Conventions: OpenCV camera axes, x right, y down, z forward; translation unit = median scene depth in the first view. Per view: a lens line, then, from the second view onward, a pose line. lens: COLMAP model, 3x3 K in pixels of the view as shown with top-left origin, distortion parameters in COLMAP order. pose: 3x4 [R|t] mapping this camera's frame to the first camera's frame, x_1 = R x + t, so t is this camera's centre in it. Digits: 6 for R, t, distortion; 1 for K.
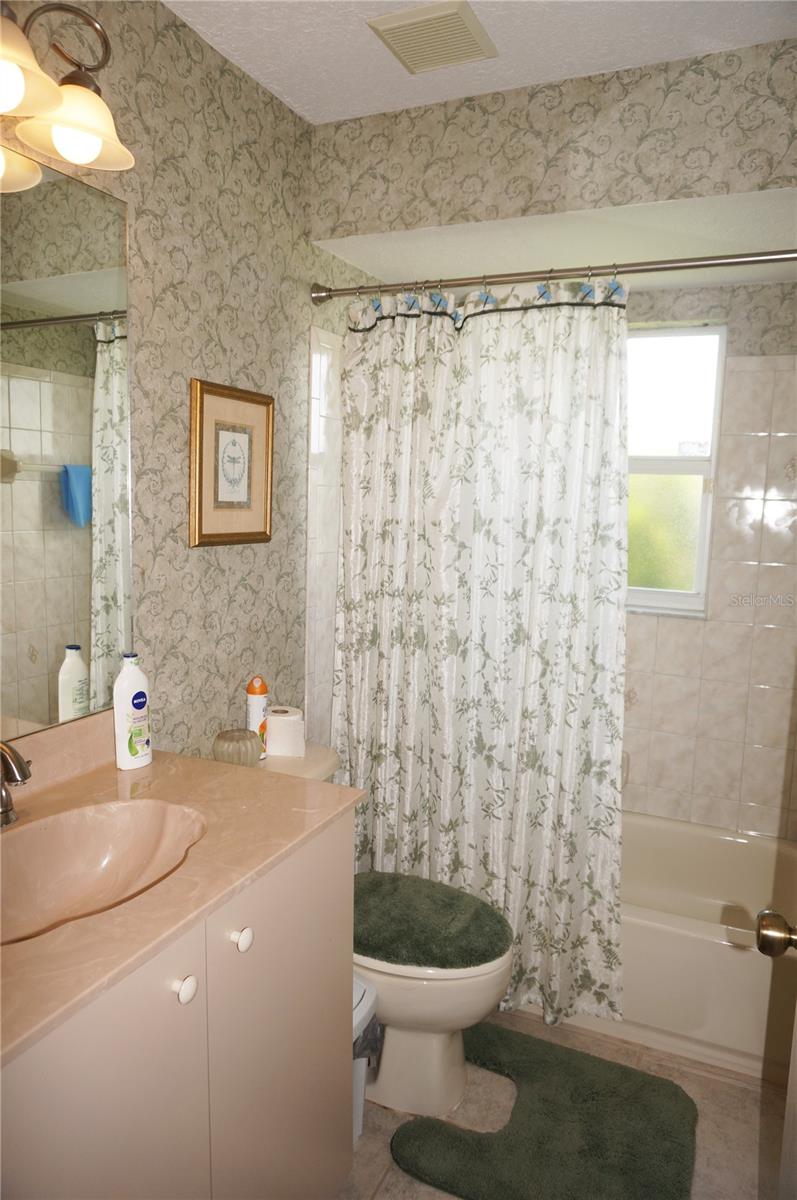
lens RADIAL K [[795.8, 0, 390.6], [0, 795.8, 595.2], [0, 0, 1]] dist [-0.056956, 0.035844]
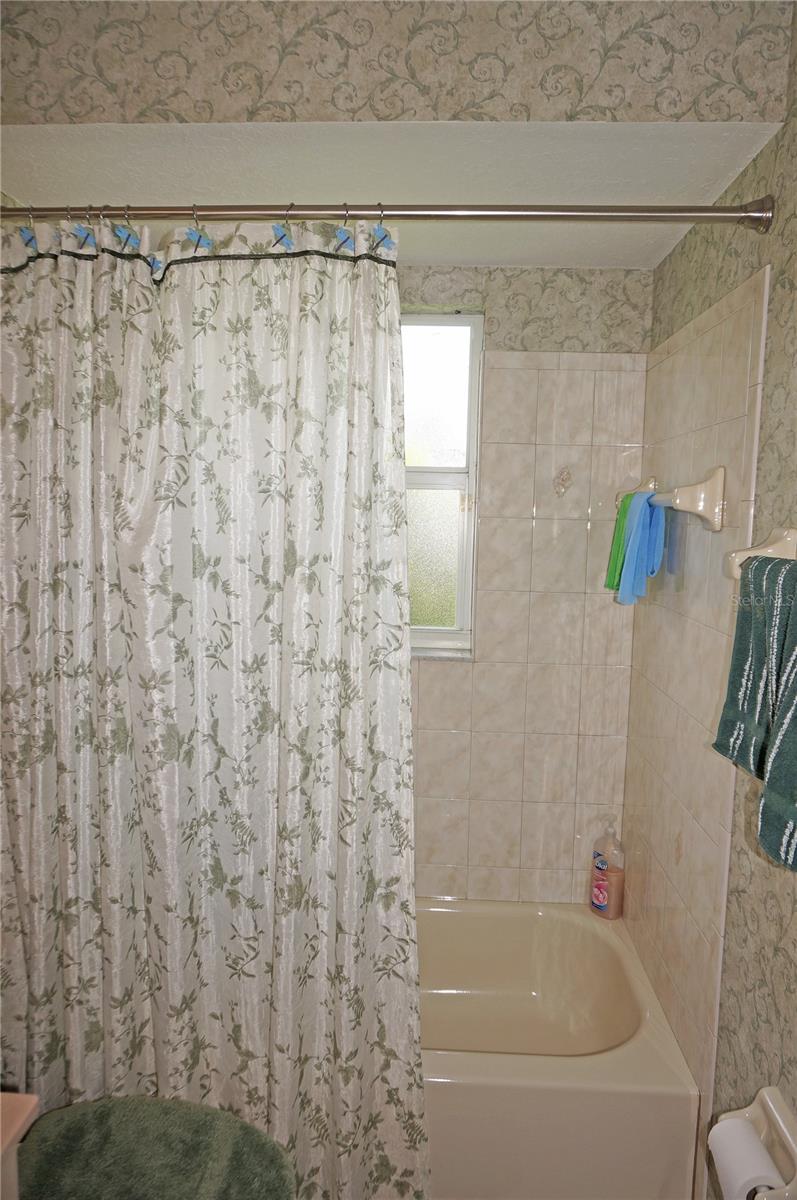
lens RADIAL K [[795.8, 0, 390.6], [0, 795.8, 595.2], [0, 0, 1]] dist [-0.056956, 0.035844]
pose [[0.929805, -0.048829, 0.364800, 0.011798], [0.051926, 0.998650, 0.001321, -0.056957], [-0.364372, 0.017715, 0.931085, 0.301555]]
